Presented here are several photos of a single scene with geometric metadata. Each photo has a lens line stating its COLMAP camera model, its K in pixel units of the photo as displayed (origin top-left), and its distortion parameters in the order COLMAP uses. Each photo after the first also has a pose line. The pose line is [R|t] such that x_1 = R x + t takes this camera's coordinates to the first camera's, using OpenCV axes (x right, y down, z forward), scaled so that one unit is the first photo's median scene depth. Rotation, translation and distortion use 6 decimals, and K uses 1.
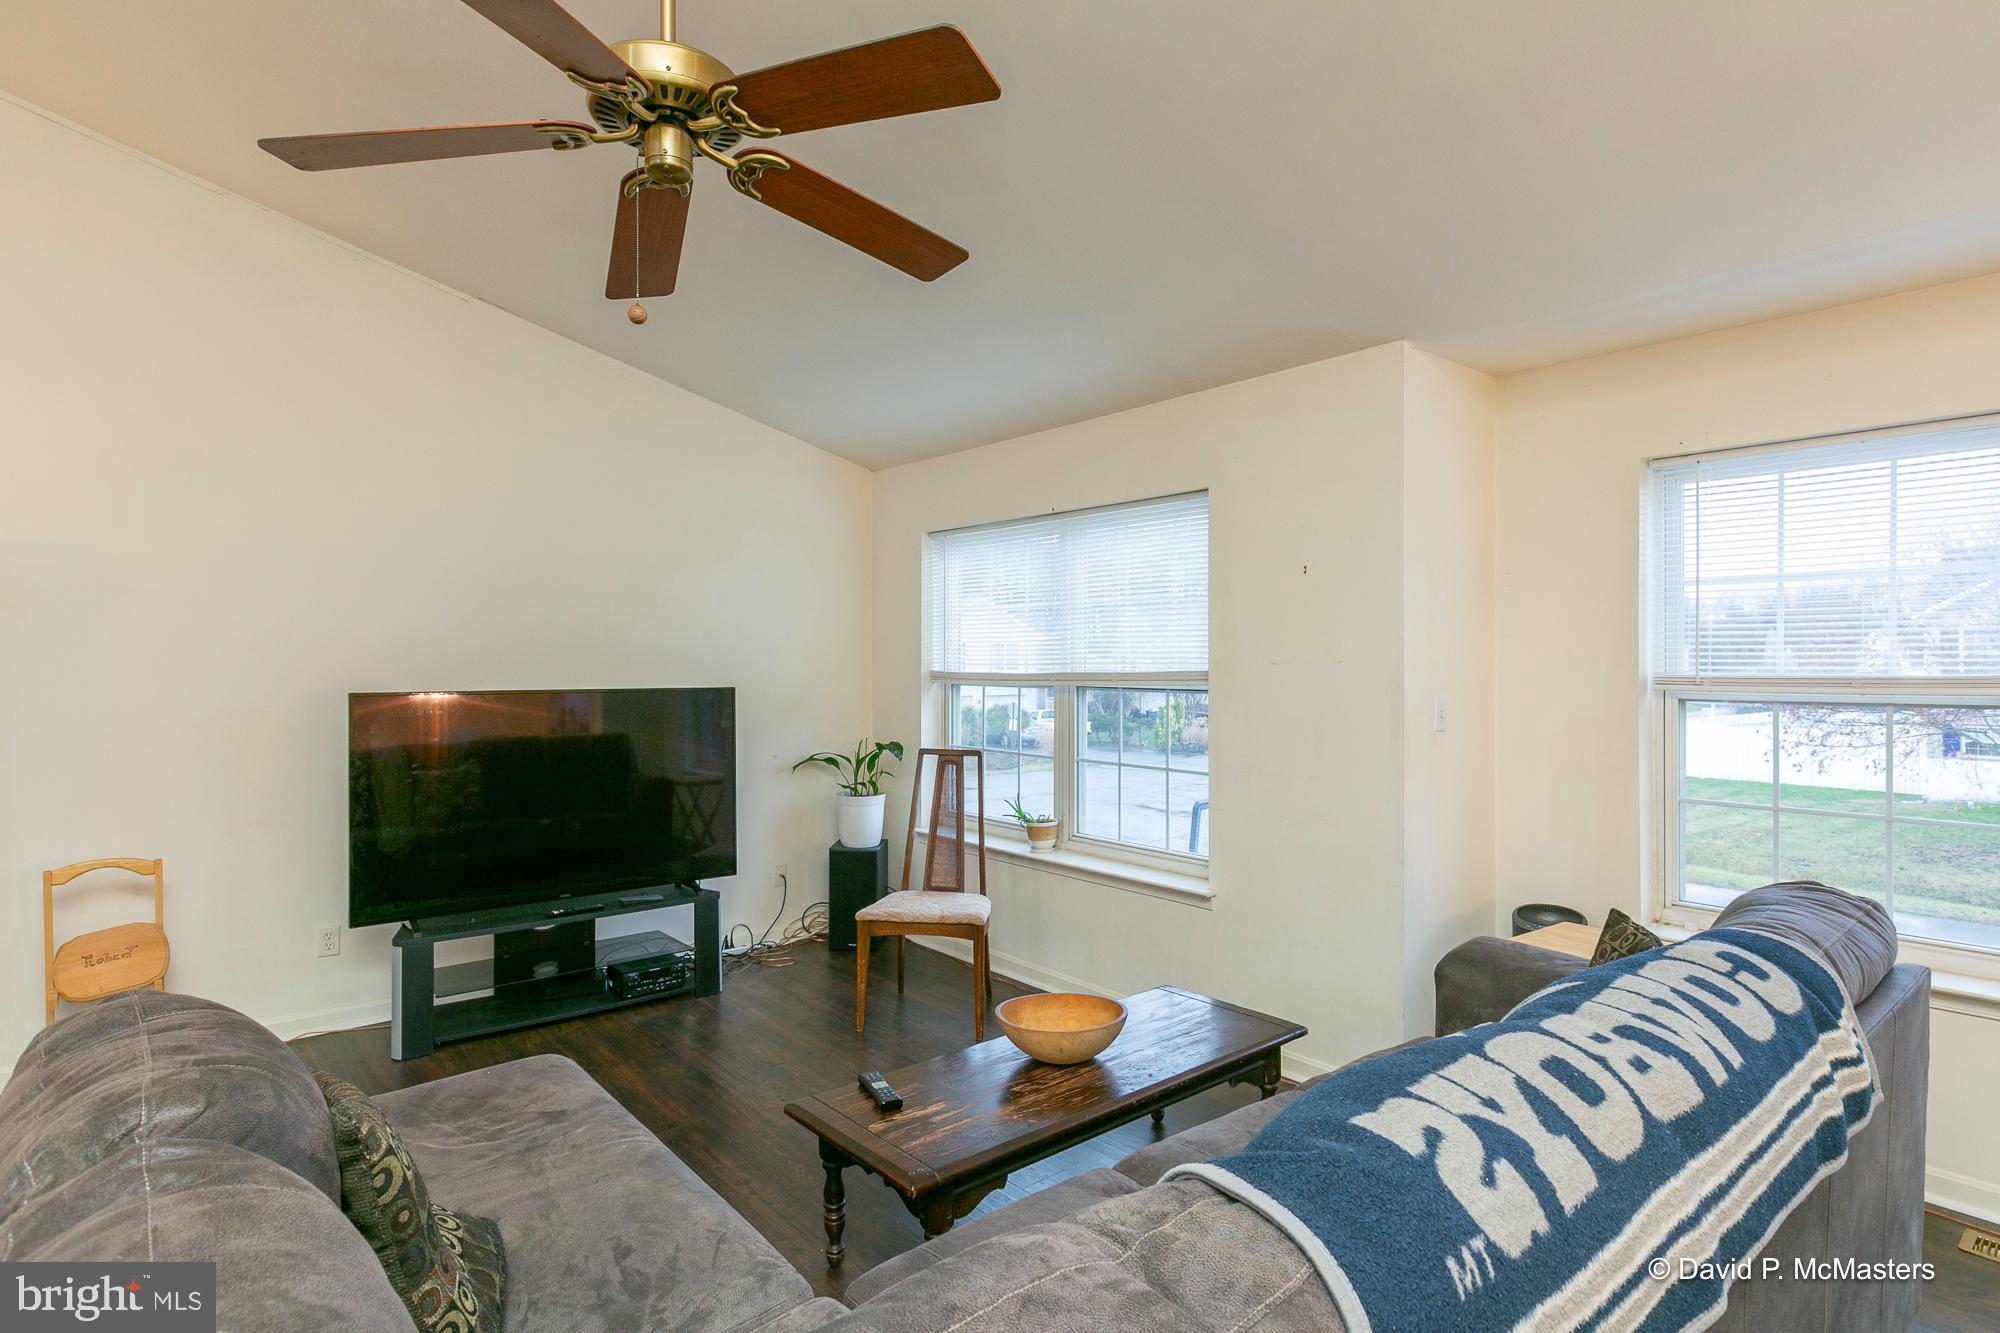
lens RADIAL K [[1017.8, 0, 1000.0], [0, 1017.8, 666.5], [0, 0, 1]] dist [0.016066, -0.009302]
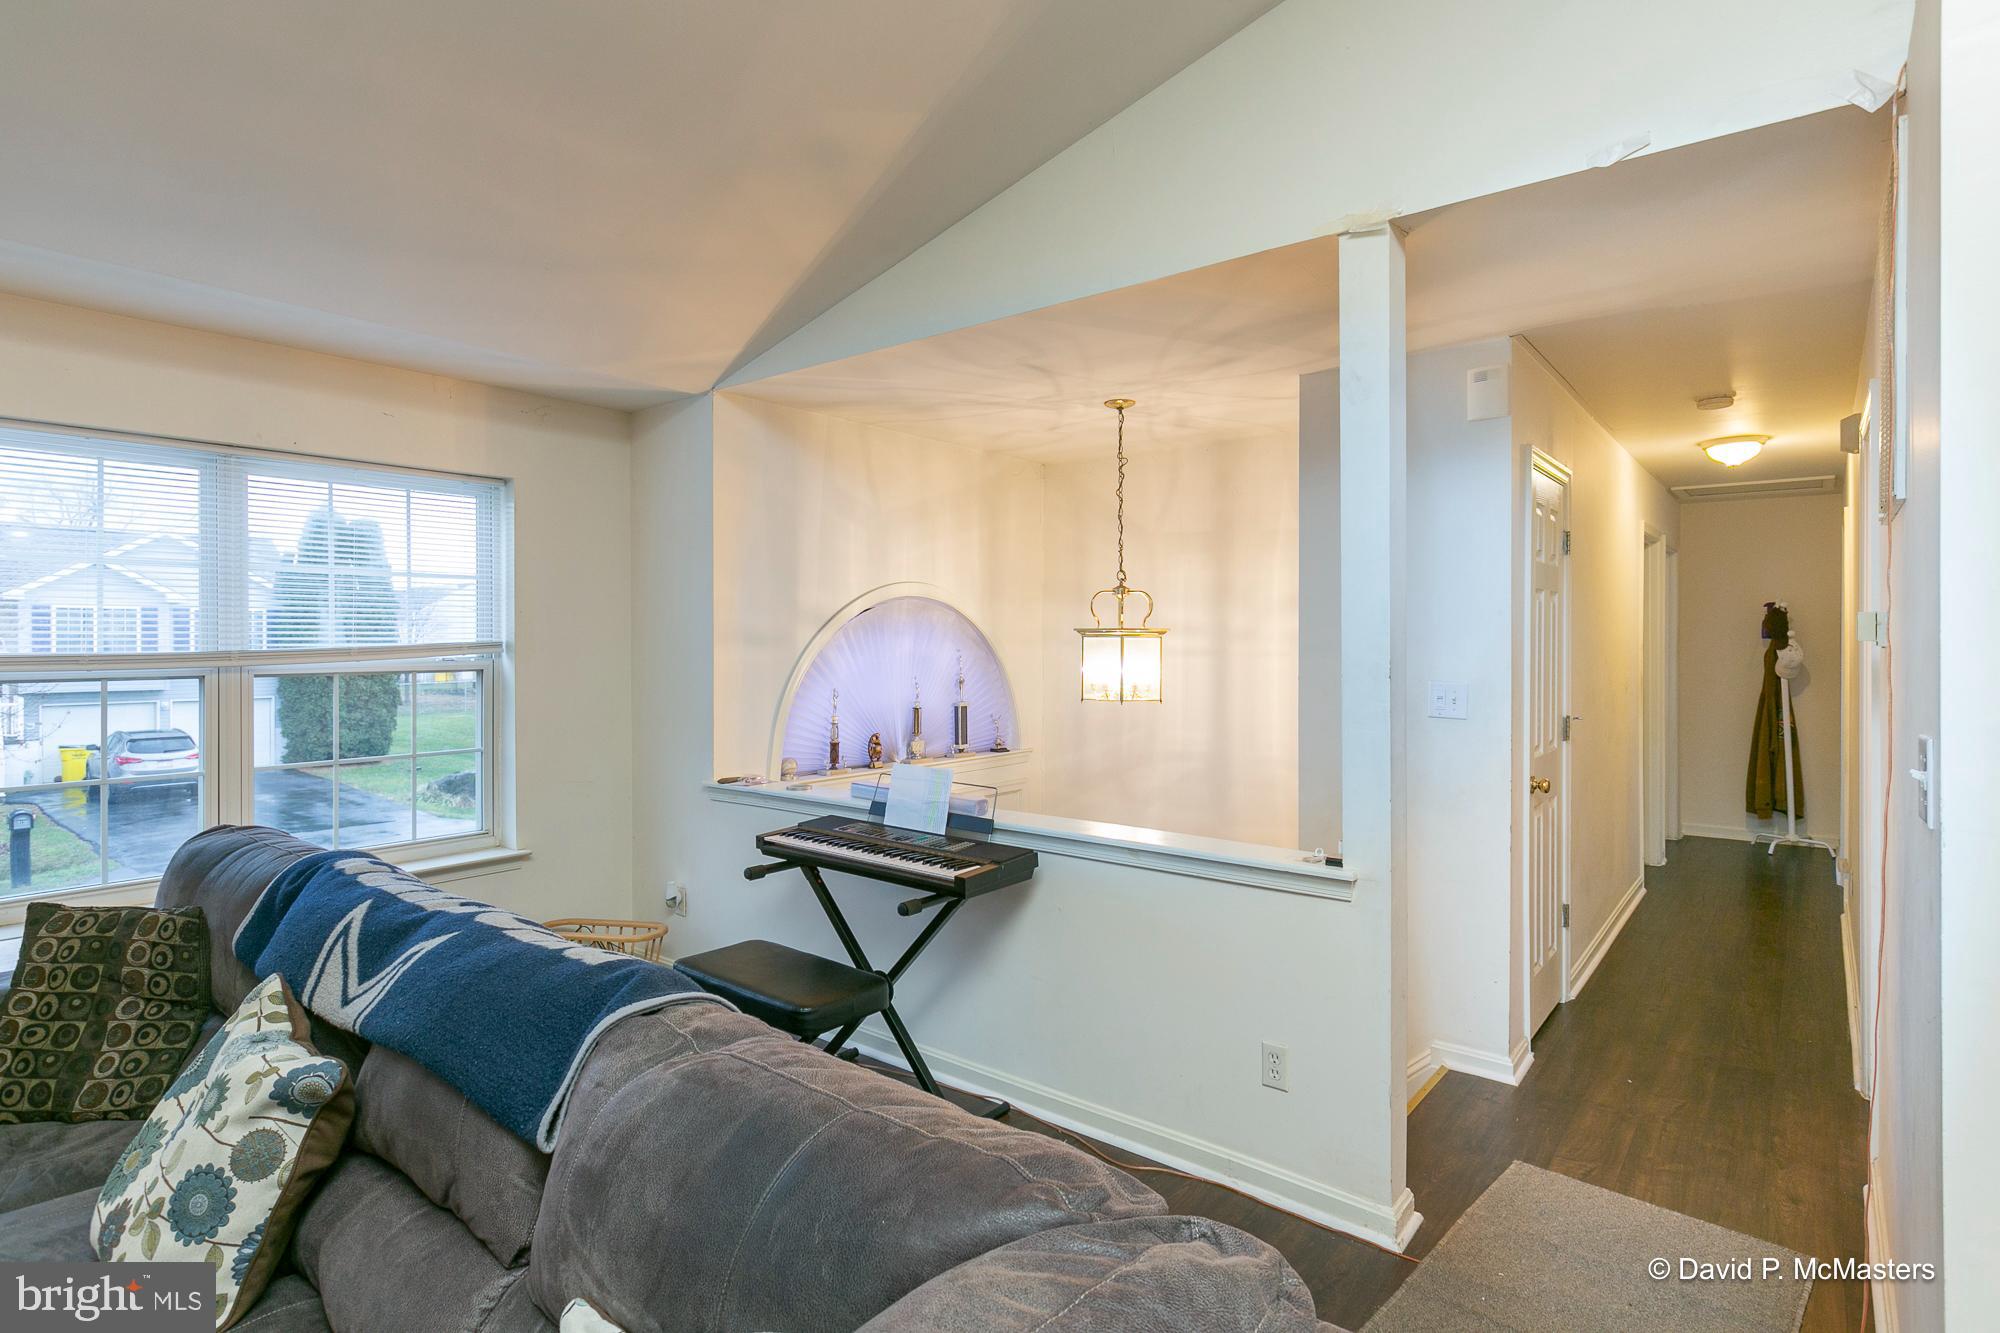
lens RADIAL K [[1026.0, 0, 1011.2], [0, 1026.0, 649.4], [0, 0, 1]] dist [0.001193, -0.000932]
pose [[-0.201997, -0.008502, 0.979349, -0.290650], [0.003664, 0.999949, 0.009436, -0.001542], [-0.979379, 0.005495, -0.201956, 0.199065]]
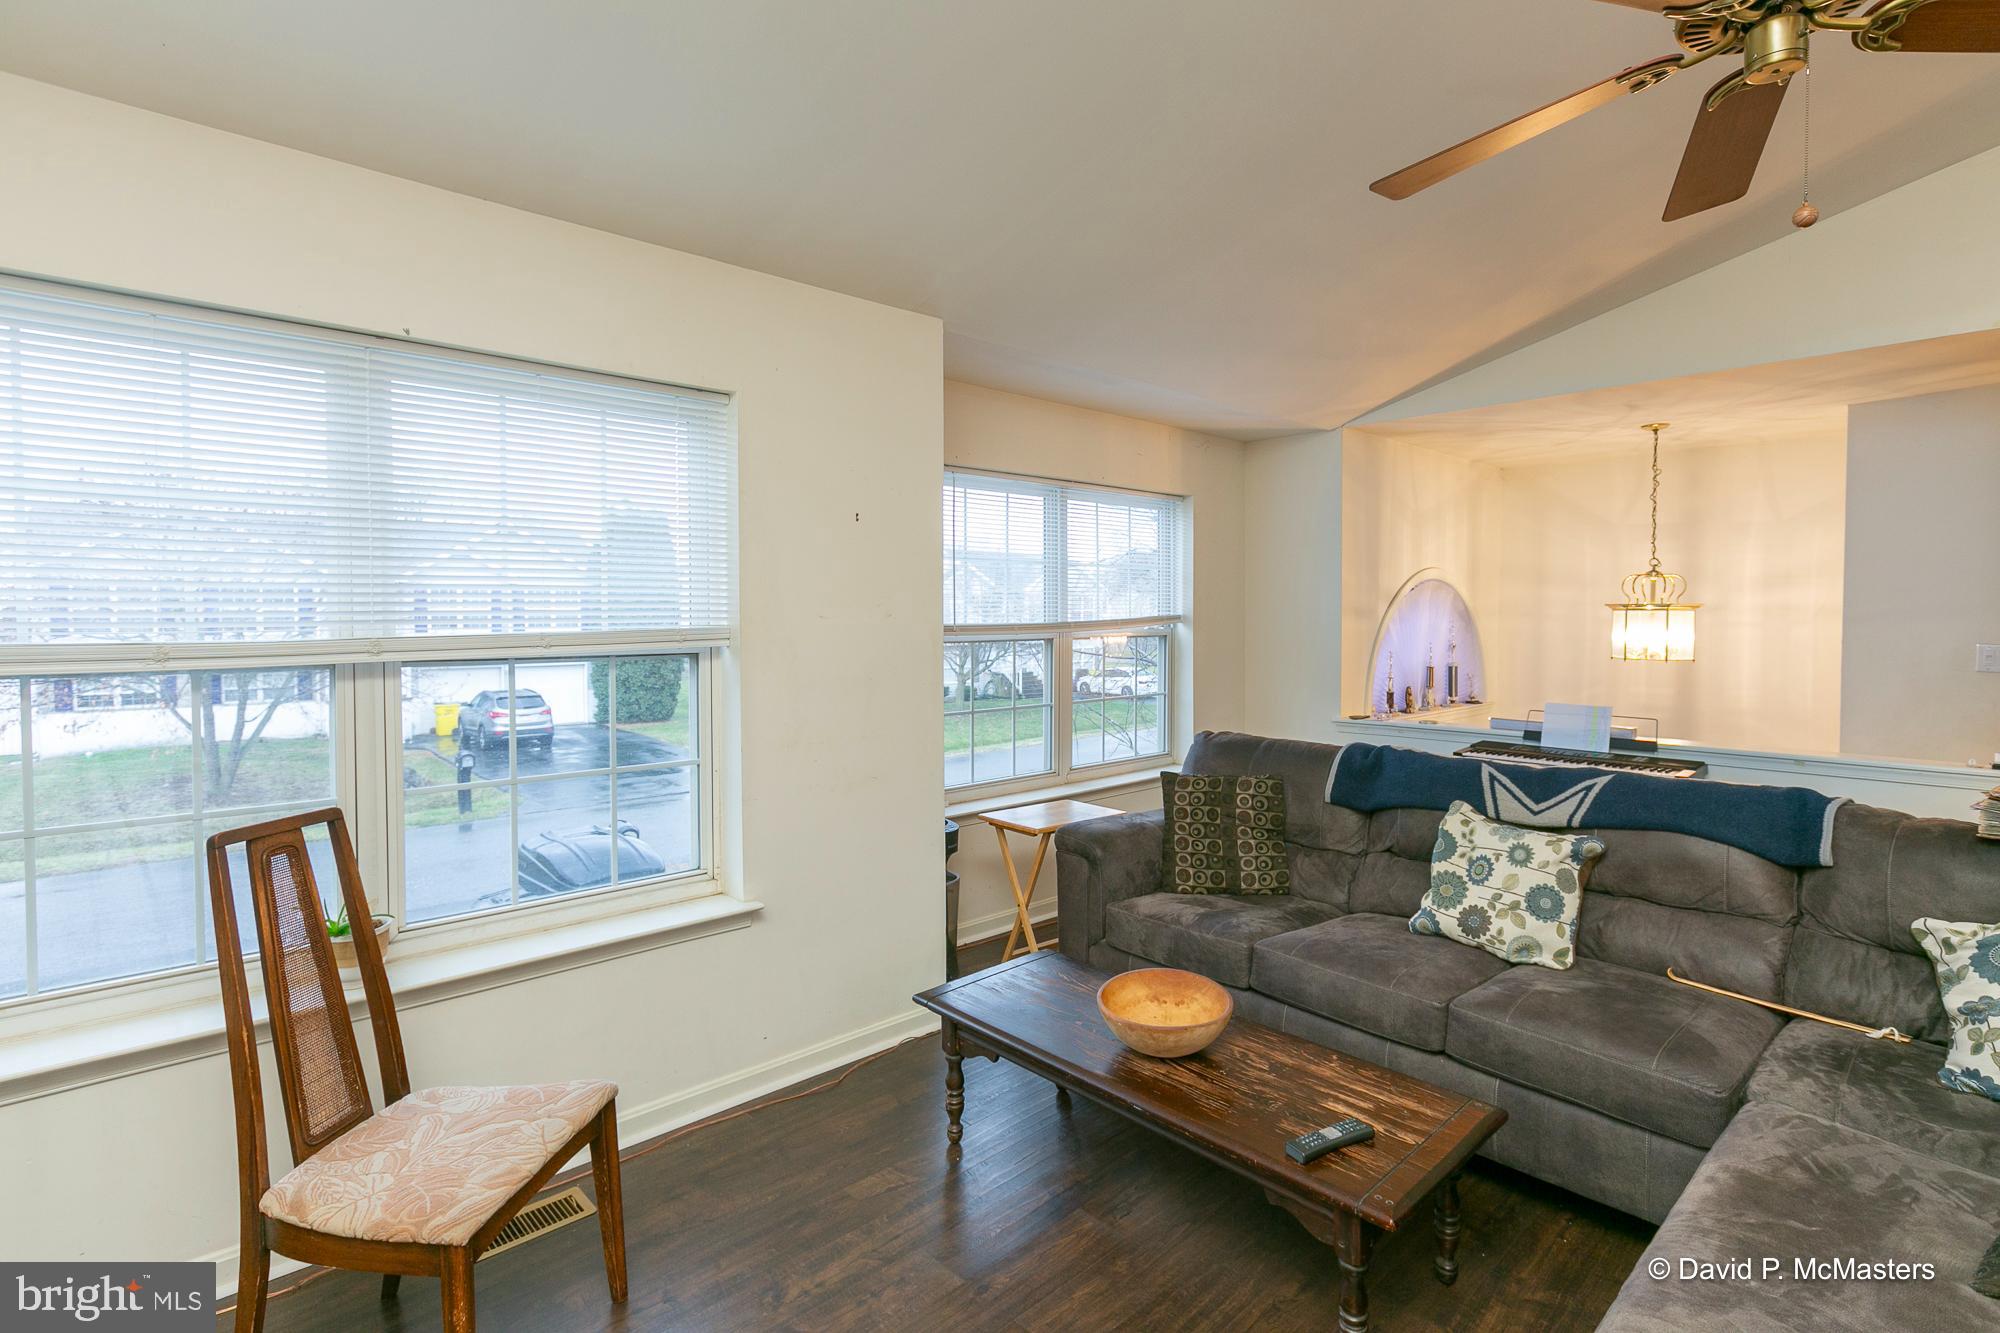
lens RADIAL K [[983.0, 0, 1025.2], [0, 983.0, 642.4], [0, 0, 1]] dist [-0.002664, -0.000245]
pose [[-0.060780, -0.028845, 0.997734, -0.536171], [0.006461, 0.999550, 0.029291, -0.005201], [-0.998130, 0.008227, -0.060566, 0.827066]]
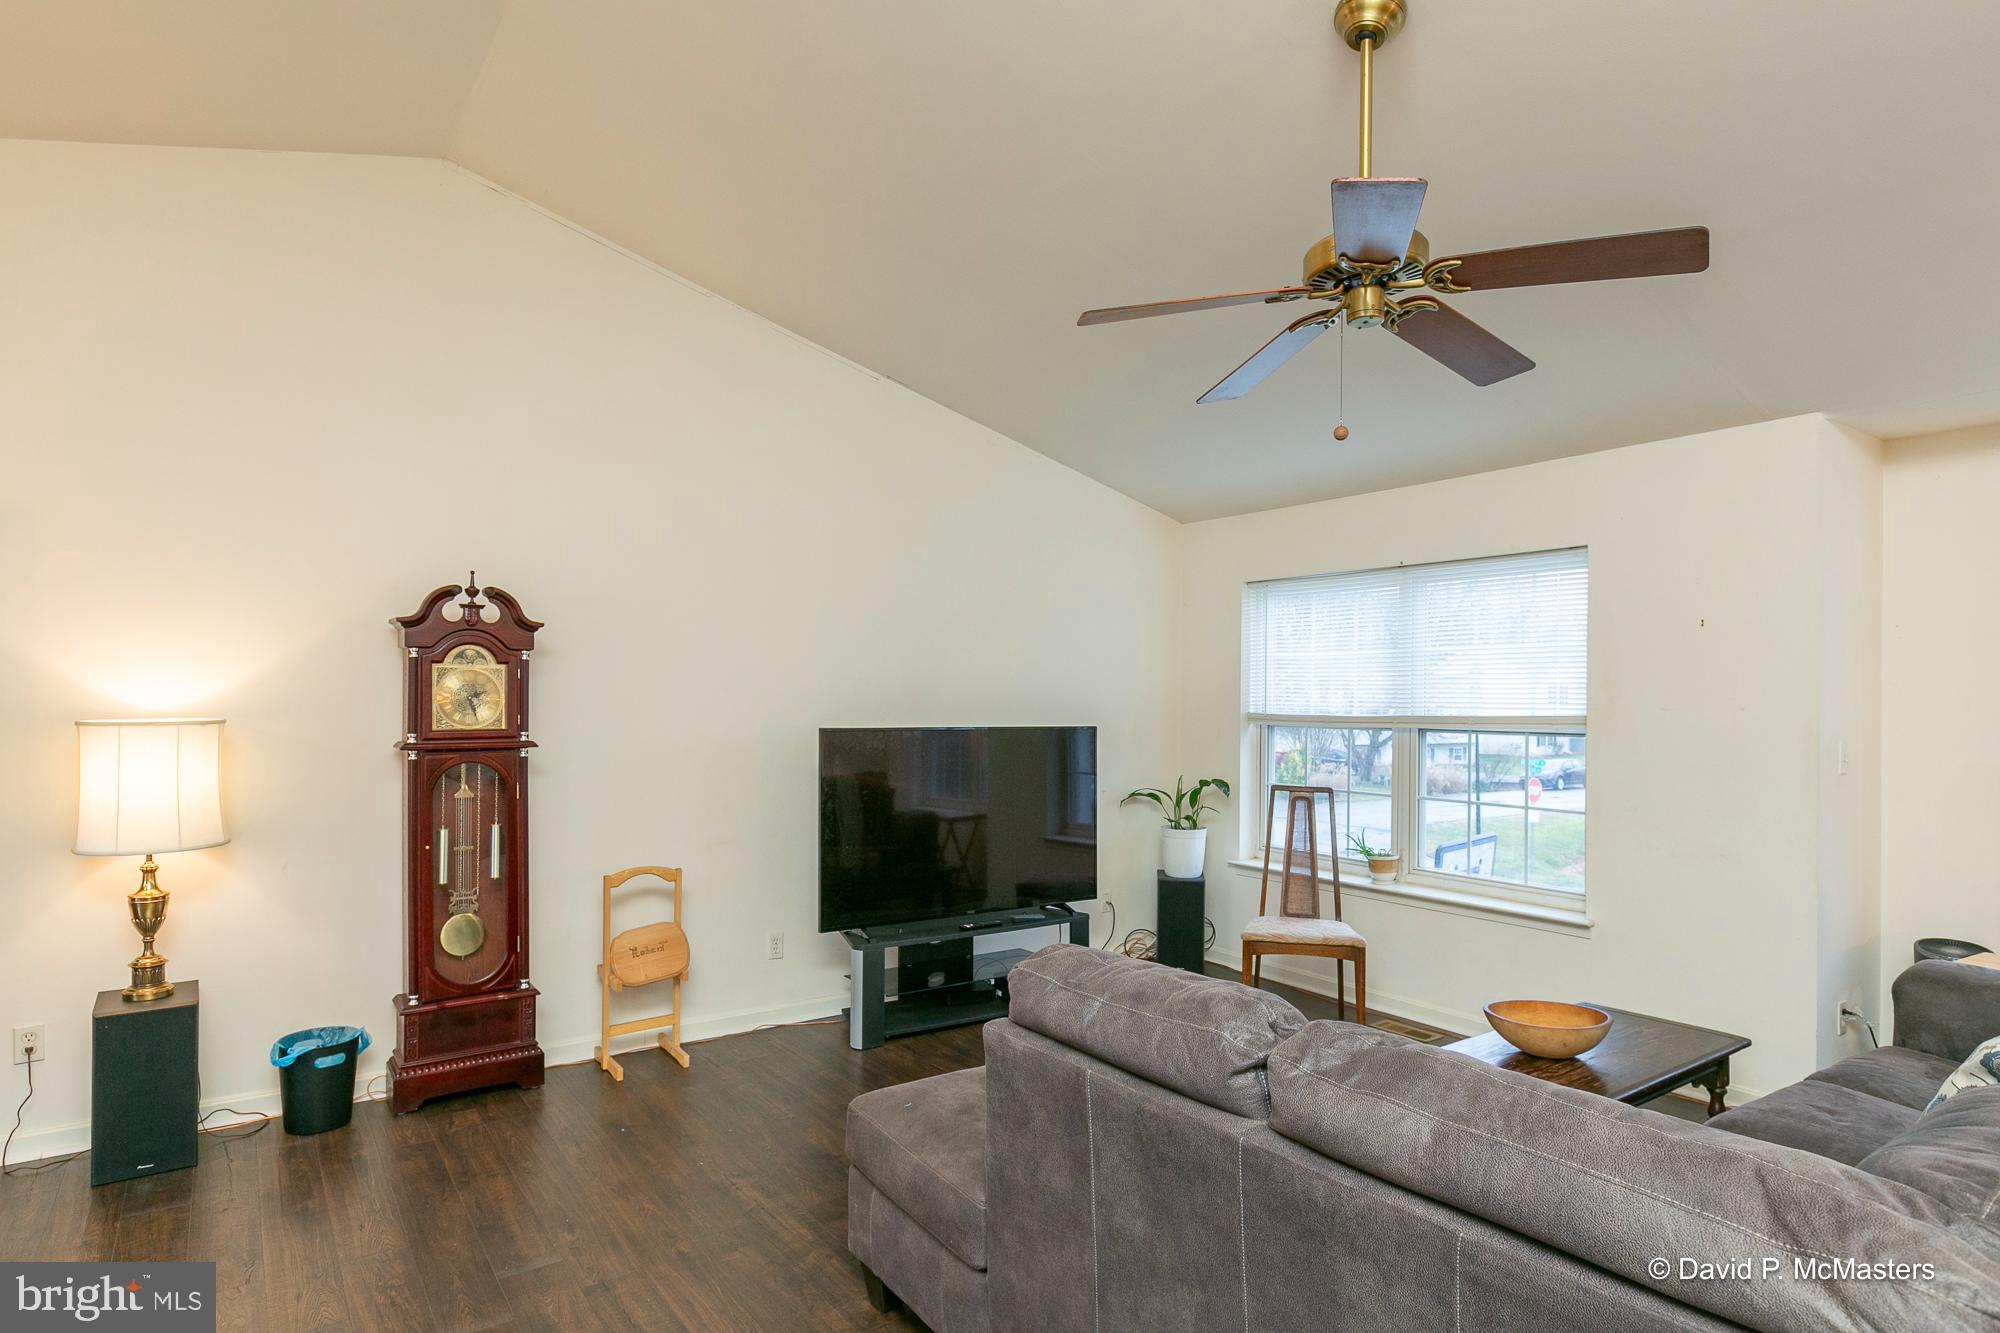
lens RADIAL K [[1063.4, 0, 1007.7], [0, 1063.4, 696.8], [0, 0, 1]] dist [-0.000405, 0.000240]
pose [[0.996765, 0.007461, -0.080025, -0.305200], [-0.008133, 0.999934, -0.008069, -0.001298], [0.079960, 0.008694, 0.996760, -0.160187]]
